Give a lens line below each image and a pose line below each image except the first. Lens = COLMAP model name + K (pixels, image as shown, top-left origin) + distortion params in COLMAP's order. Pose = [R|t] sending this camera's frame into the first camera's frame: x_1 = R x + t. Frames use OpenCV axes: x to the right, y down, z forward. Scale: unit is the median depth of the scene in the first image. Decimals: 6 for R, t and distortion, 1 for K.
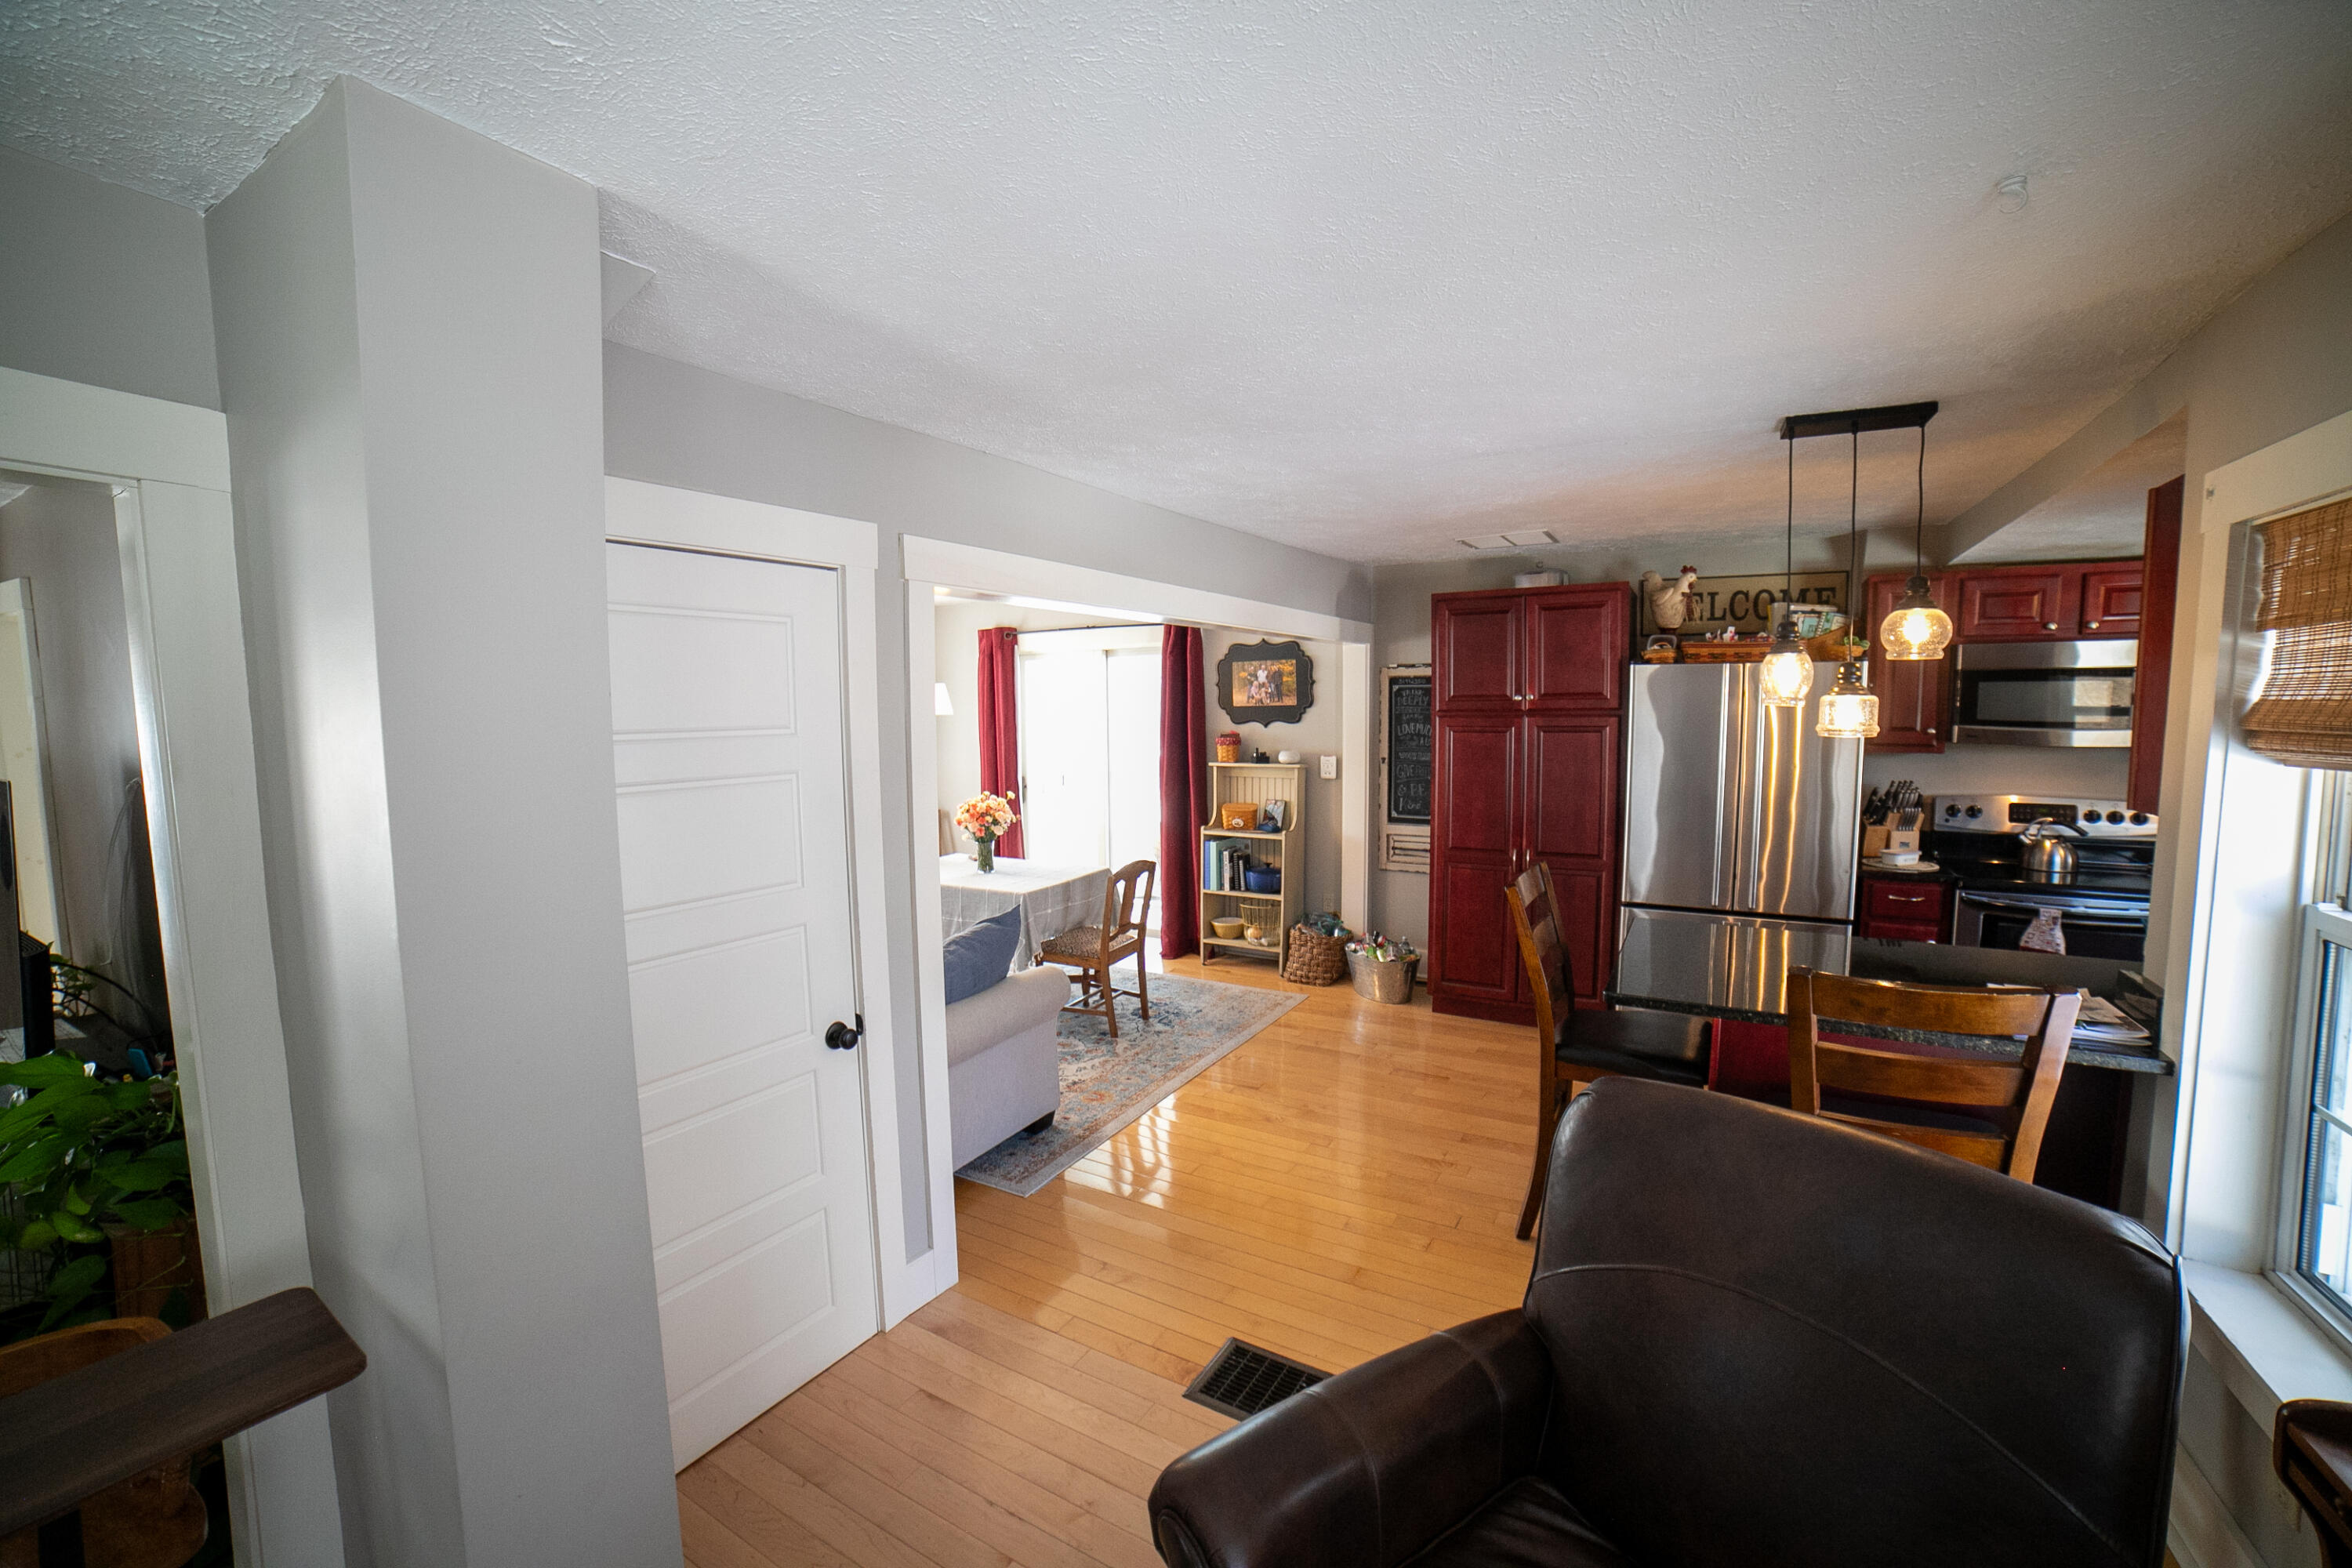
lens RADIAL K [[944.8, 0, 1182.2], [0, 944.8, 789.2], [0, 0, 1]] dist [-0.106659, 0.037247]
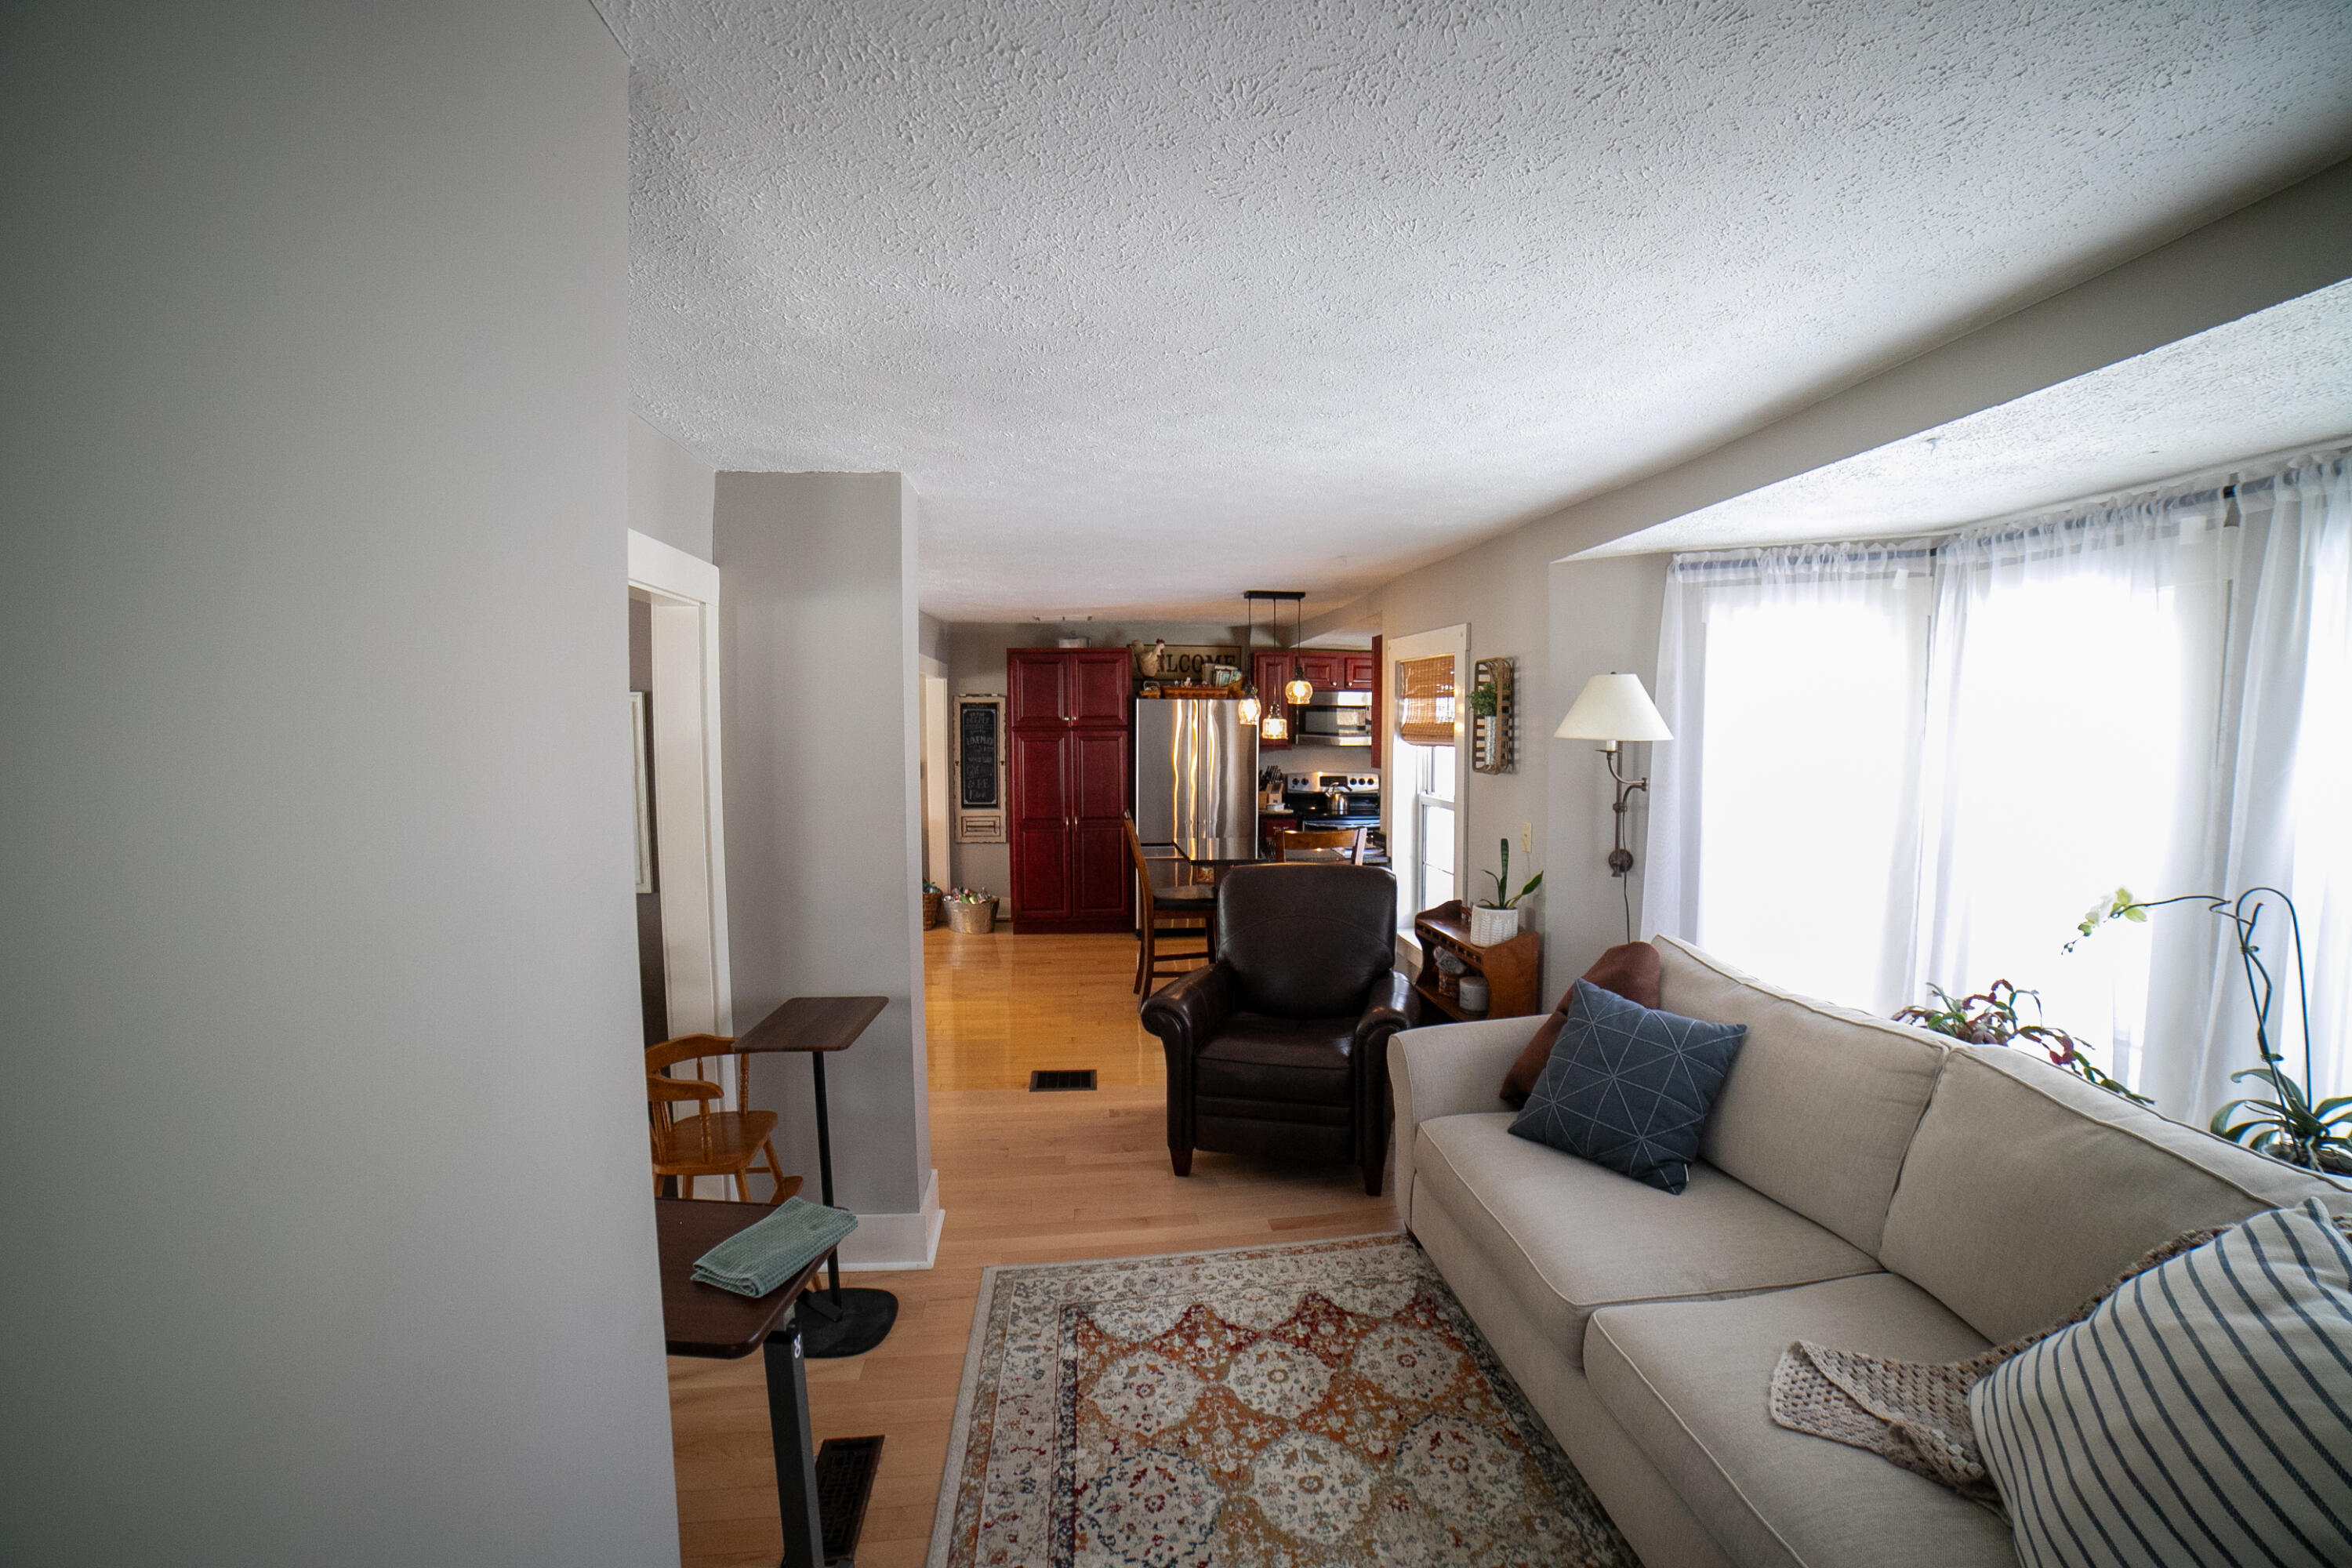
lens RADIAL K [[944.8, 0, 1182.2], [0, 944.8, 789.2], [0, 0, 1]] dist [-0.106659, 0.037247]
pose [[0.797916, -0.032572, 0.601888, -0.430835], [0.044303, 0.999007, -0.004670, 0.034399], [-0.601139, 0.030392, 0.798567, -0.361156]]
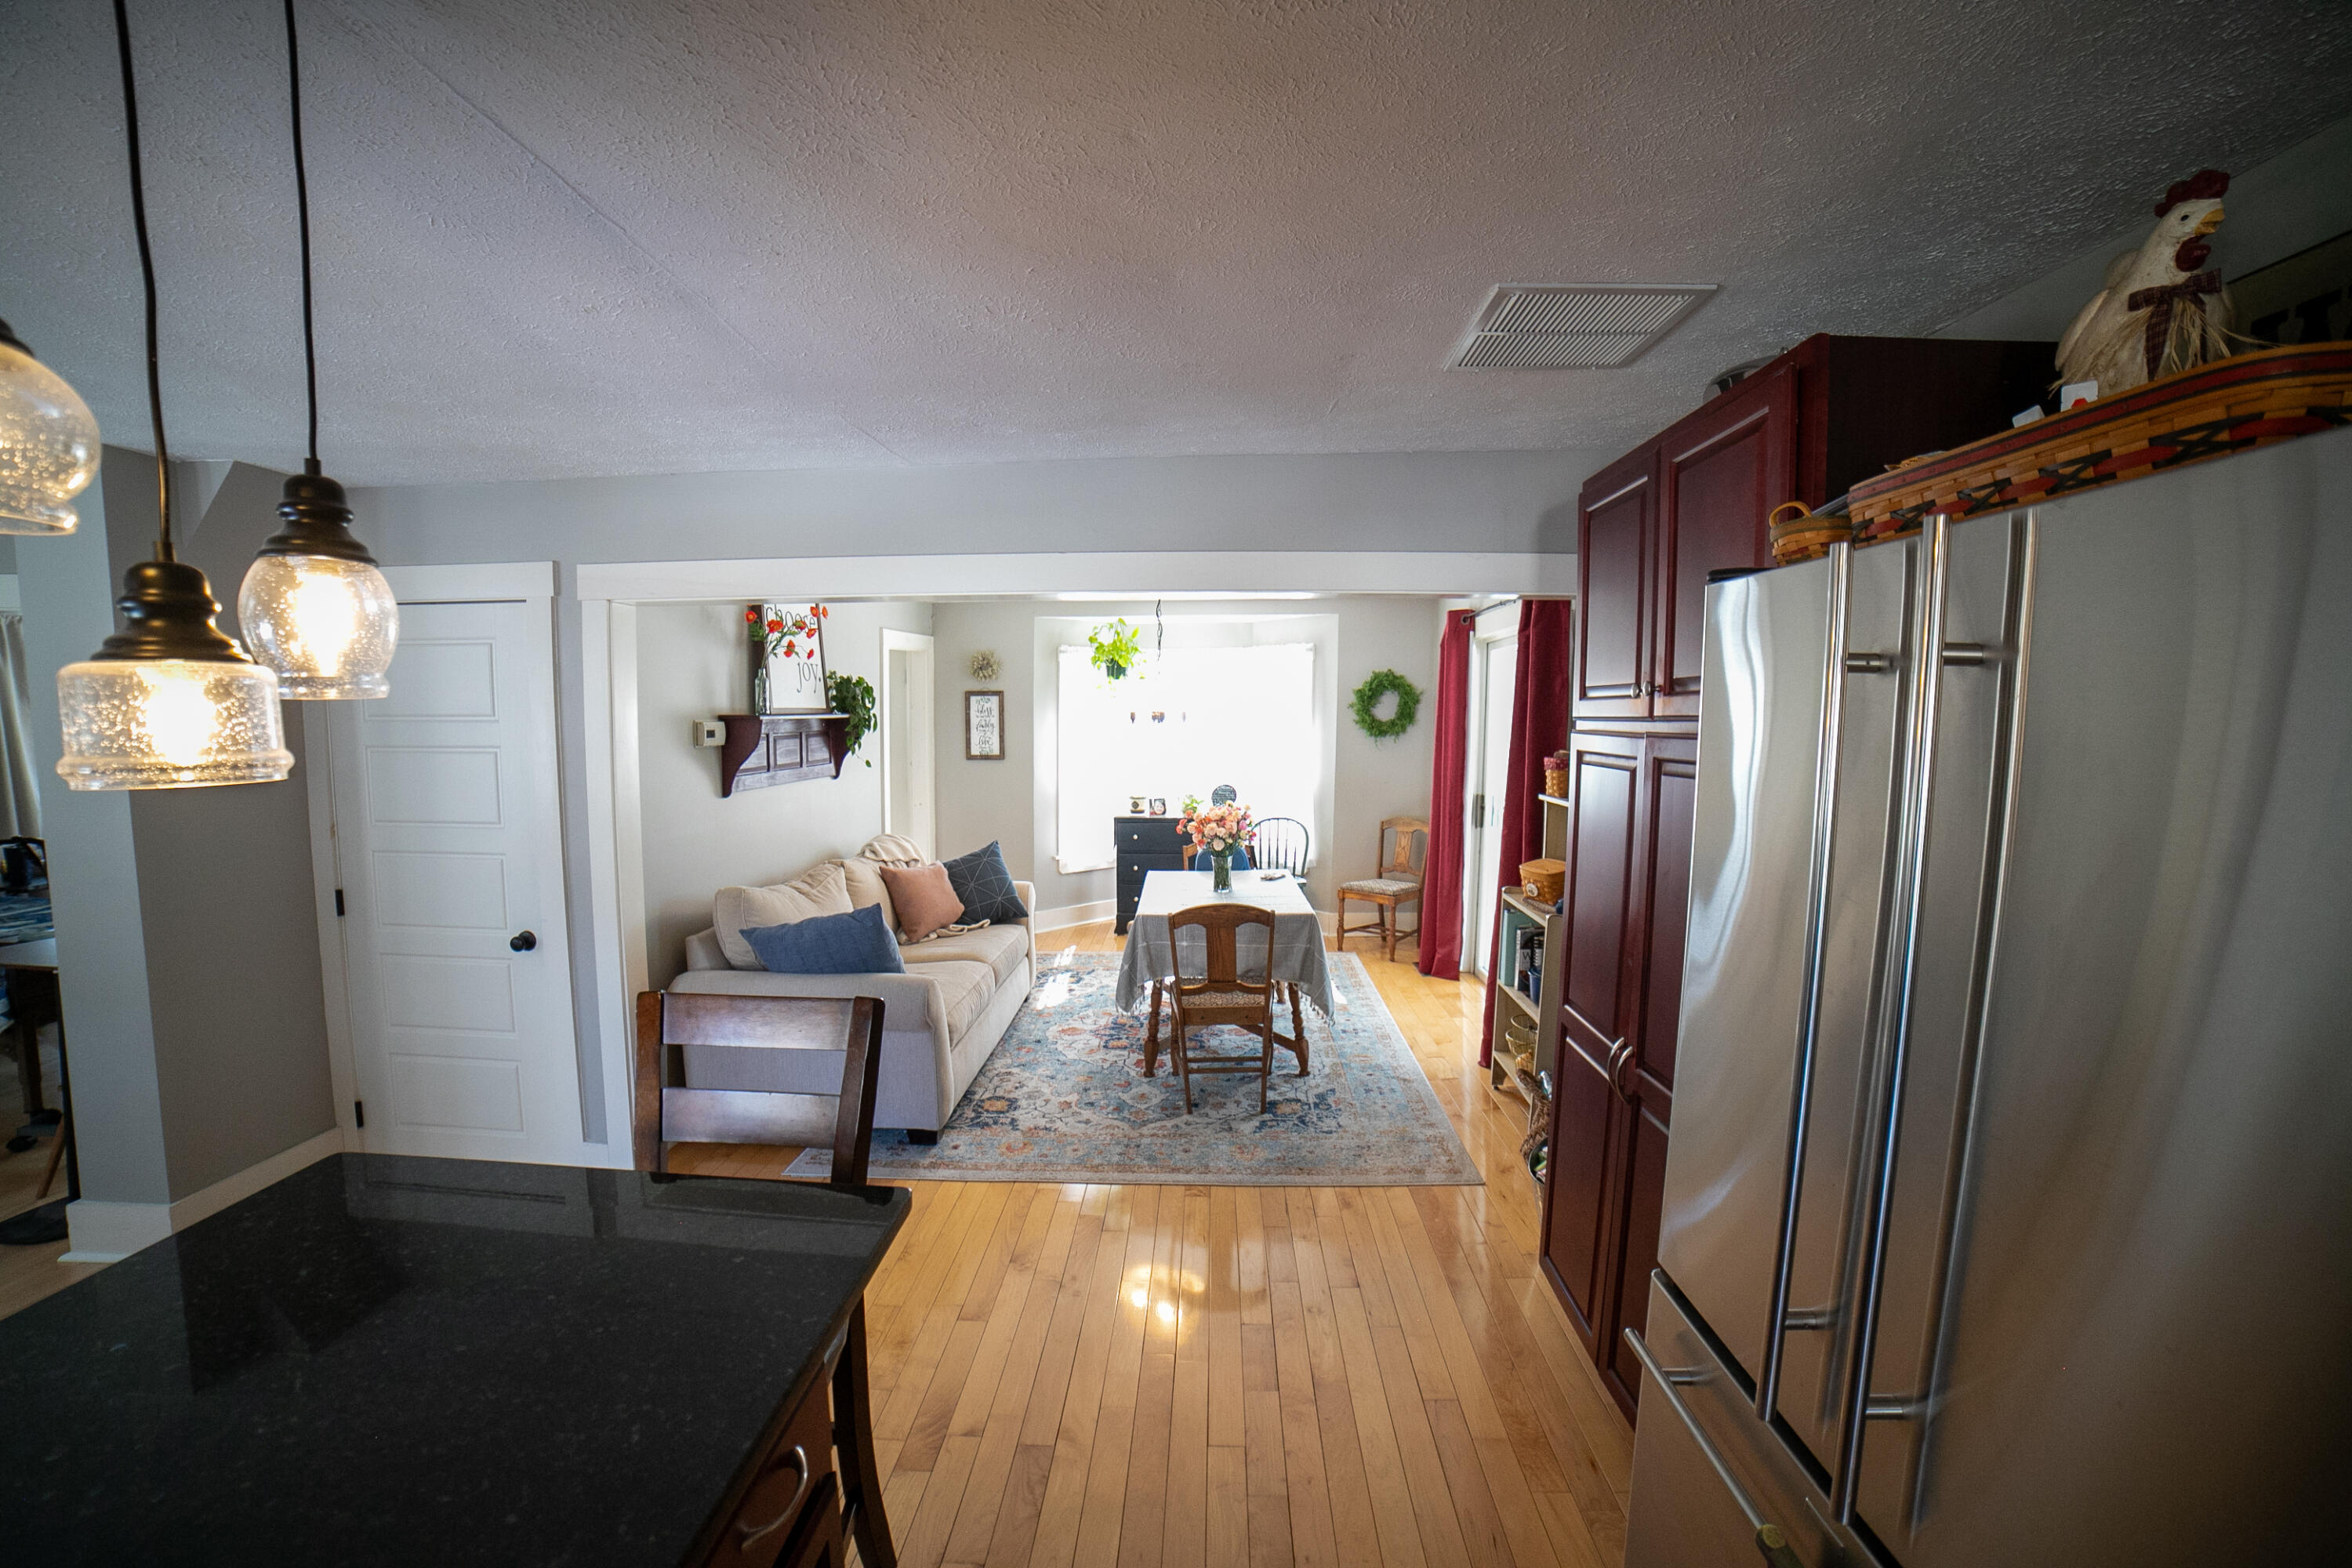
lens RADIAL K [[944.8, 0, 1182.2], [0, 944.8, 789.2], [0, 0, 1]] dist [-0.106659, 0.037247]
pose [[0.471079, 0.084449, -0.878039, 0.637914], [-0.086483, 0.995033, 0.049302, -0.055564], [0.877841, 0.052711, 0.476043, 0.620844]]
